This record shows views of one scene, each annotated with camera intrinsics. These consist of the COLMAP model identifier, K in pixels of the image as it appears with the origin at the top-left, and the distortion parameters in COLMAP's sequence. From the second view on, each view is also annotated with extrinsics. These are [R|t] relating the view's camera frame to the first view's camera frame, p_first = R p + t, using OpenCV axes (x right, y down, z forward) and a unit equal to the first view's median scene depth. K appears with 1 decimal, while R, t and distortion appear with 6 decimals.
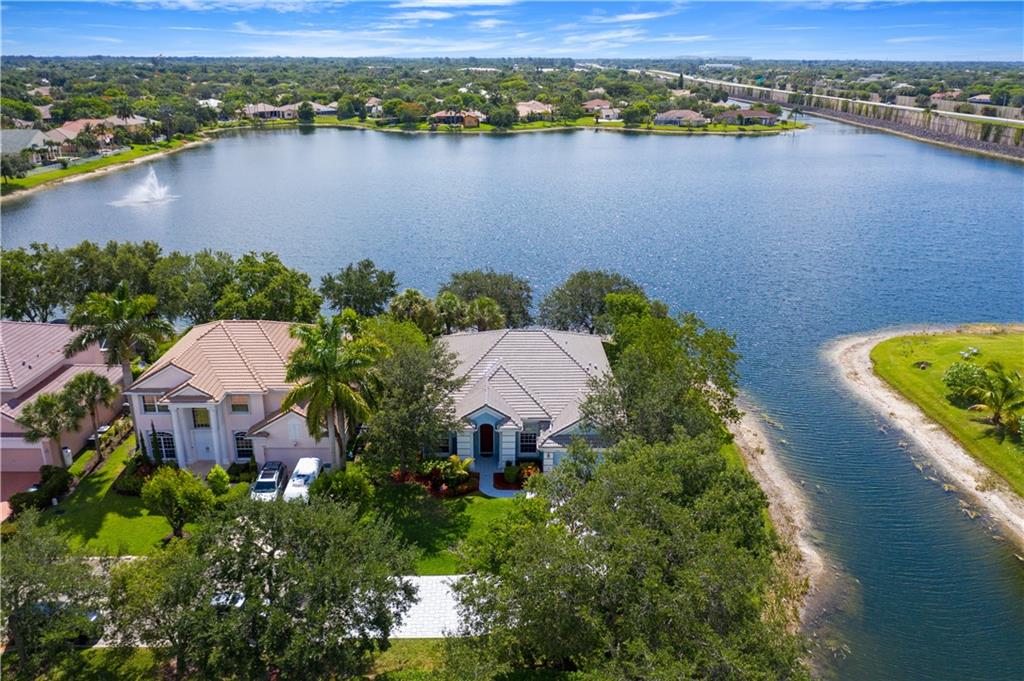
lens RADIAL K [[831.4, 0, 512.0], [0, 831.4, 340.5], [0, 0, 1]] dist [-0.002990, -0.000727]
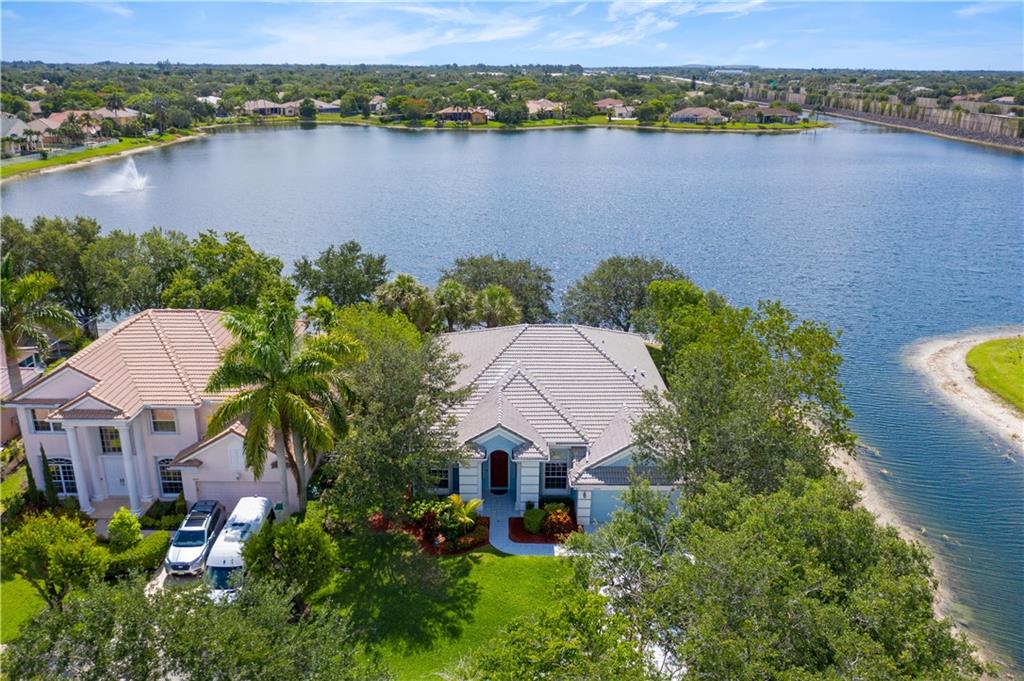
lens RADIAL K [[831.4, 0, 512.0], [0, 831.4, 340.5], [0, 0, 1]] dist [-0.002990, -0.000727]
pose [[0.999958, 0.005445, -0.007429, -0.009866], [-0.005514, 0.999942, -0.009302, 0.006874], [0.007378, 0.009343, 0.999929, 0.177989]]
